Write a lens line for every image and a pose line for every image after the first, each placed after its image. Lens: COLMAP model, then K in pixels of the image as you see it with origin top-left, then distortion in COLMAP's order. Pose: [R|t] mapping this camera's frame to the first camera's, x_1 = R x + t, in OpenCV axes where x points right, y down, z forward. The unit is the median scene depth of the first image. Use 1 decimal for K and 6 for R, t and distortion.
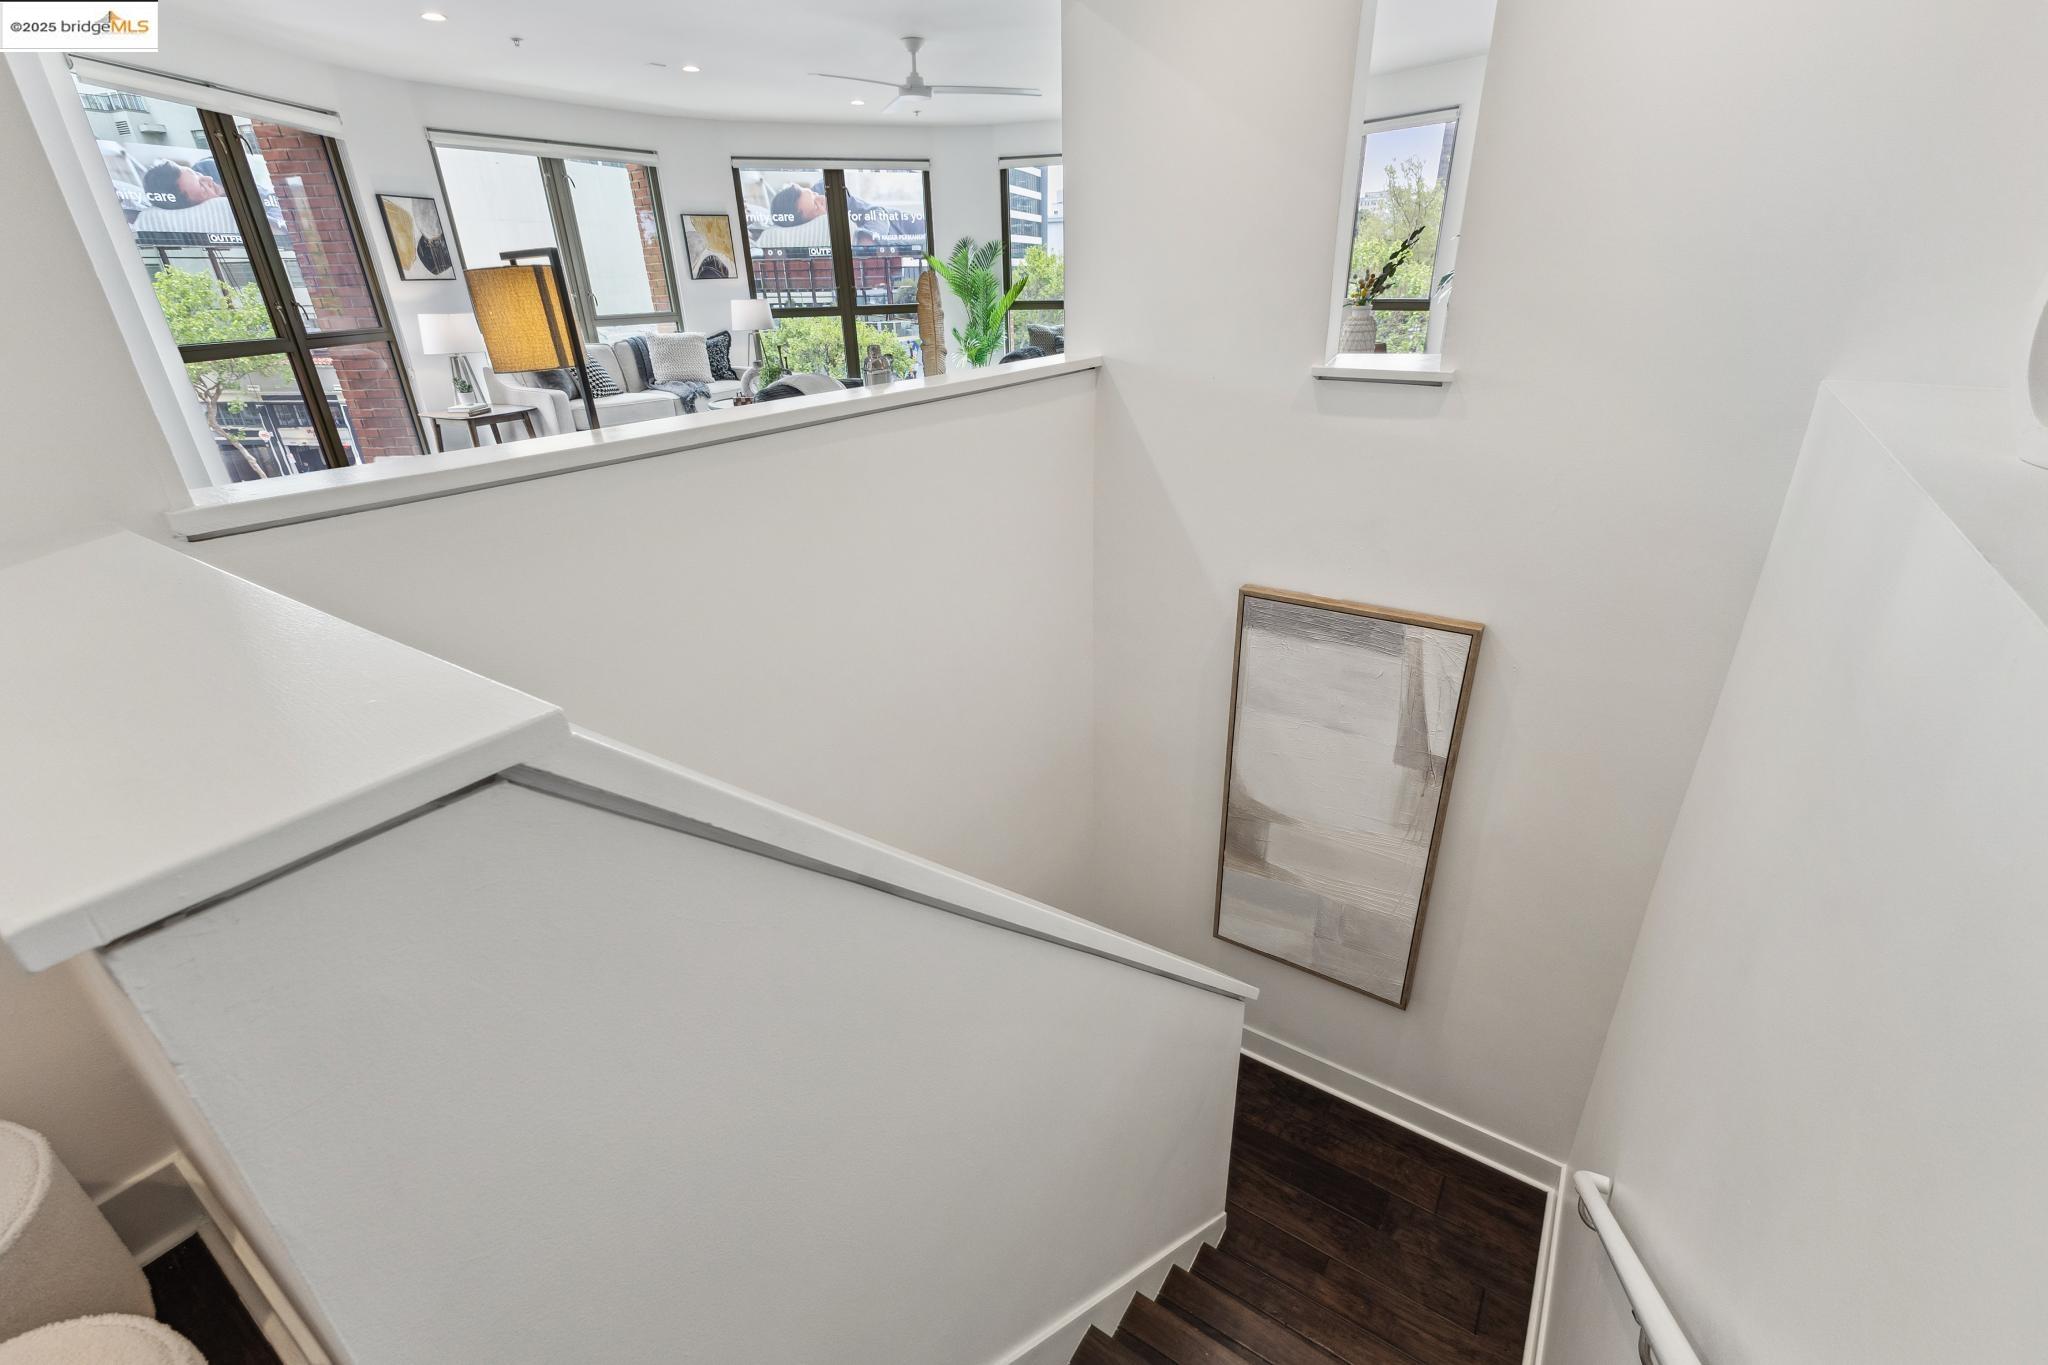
lens RADIAL K [[894.7, 0, 1024.1], [0, 894.7, 673.0], [0, 0, 1]] dist [0.015217, -0.000252]
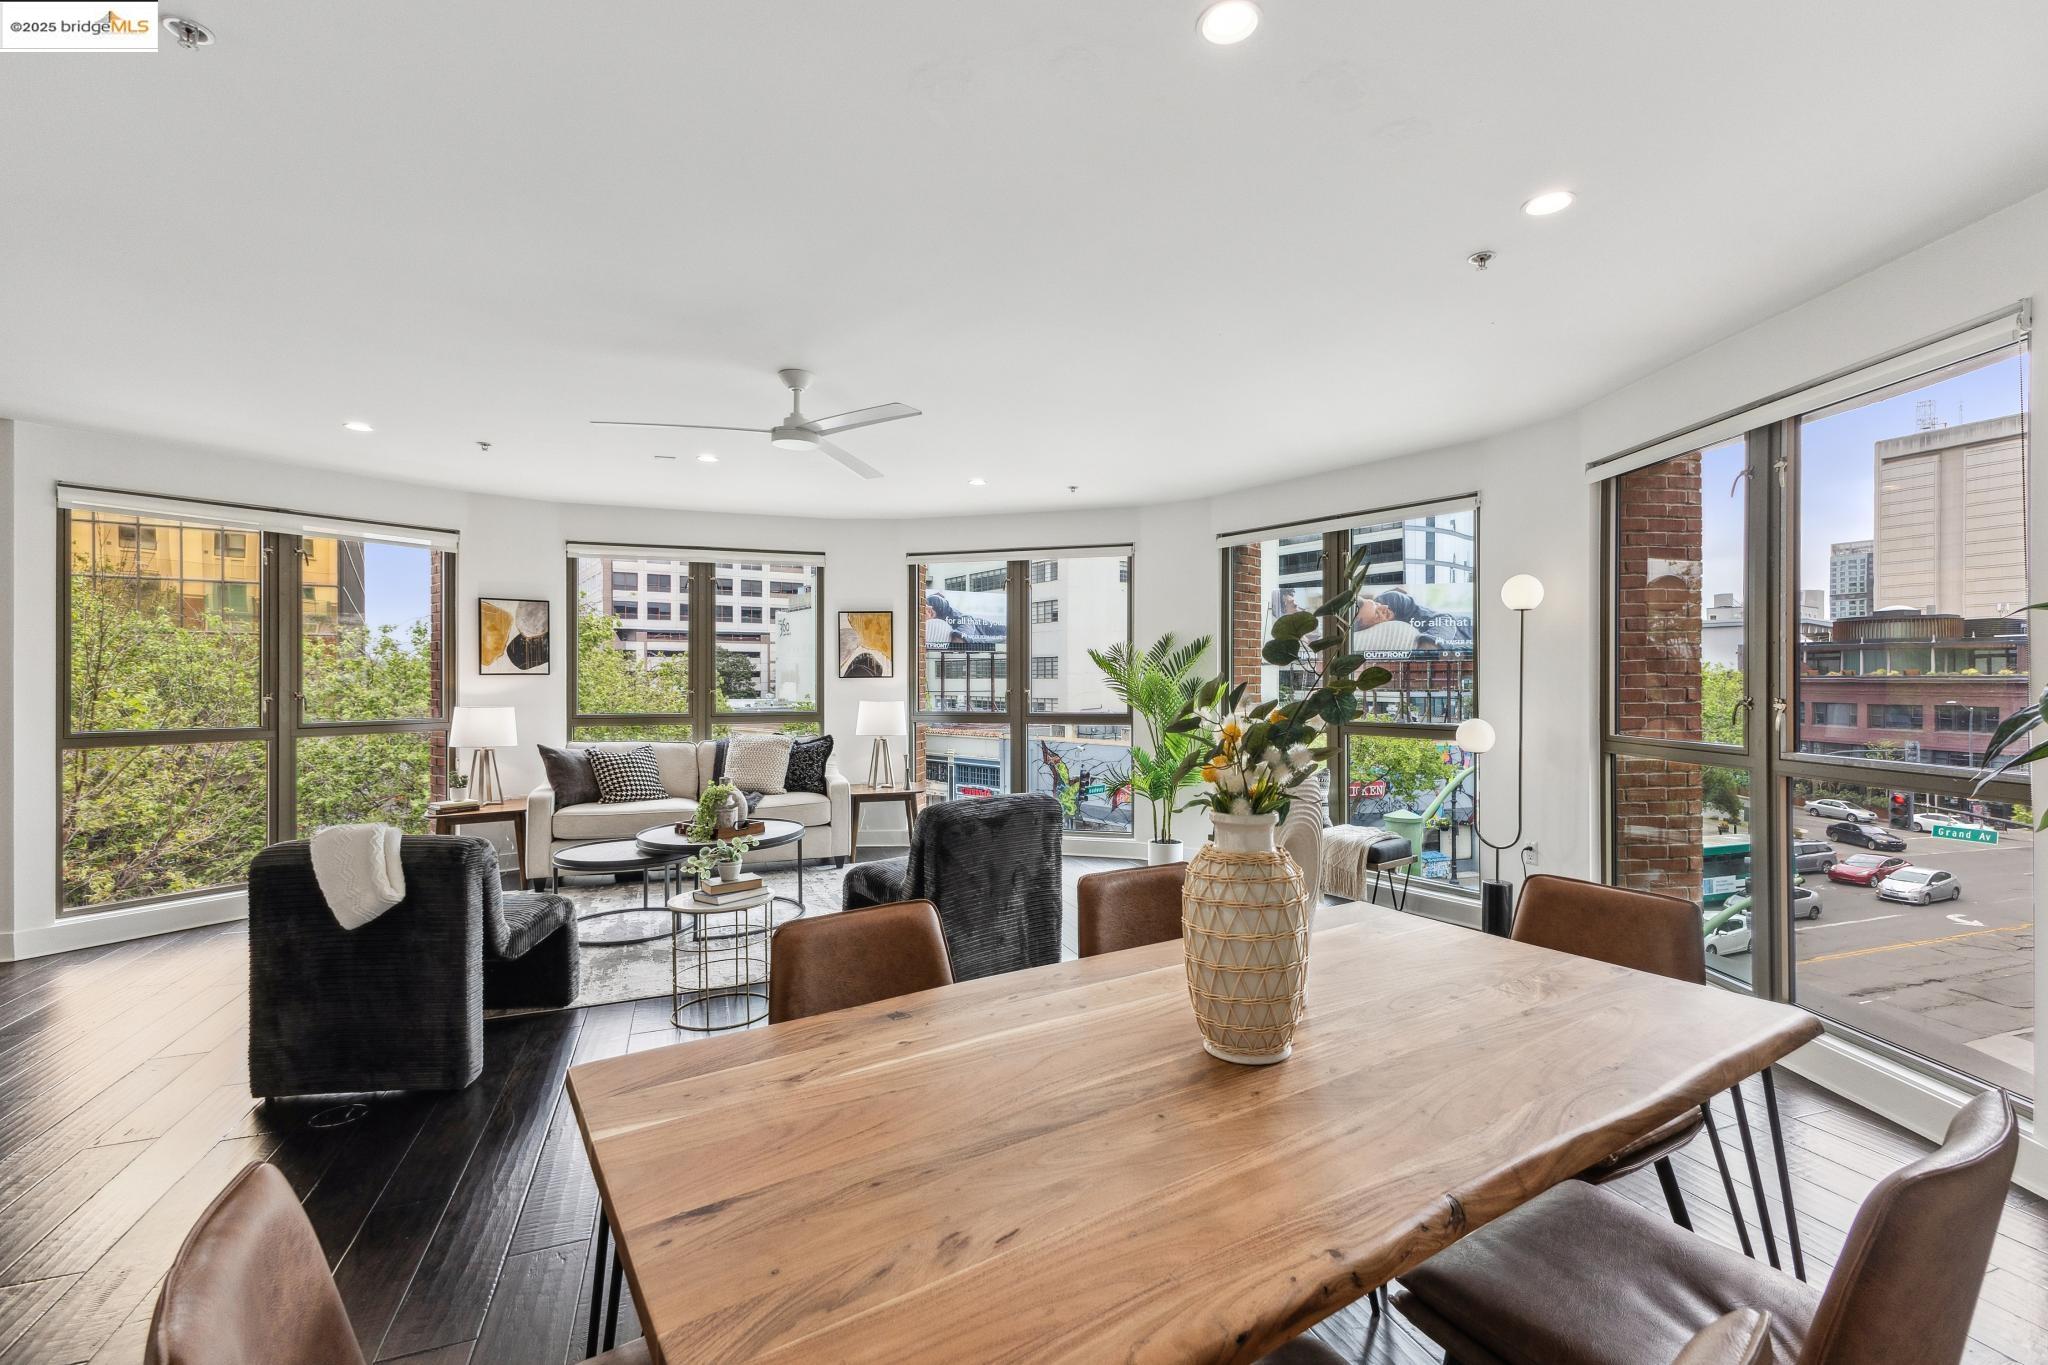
lens RADIAL K [[894.7, 0, 1024.1], [0, 894.7, 673.0], [0, 0, 1]] dist [0.015217, -0.000252]
pose [[0.816510, 0.018359, -0.577039, 0.288209], [-0.250860, 0.911490, -0.325967, -0.209292], [0.519981, 0.410911, 0.748847, 0.451861]]
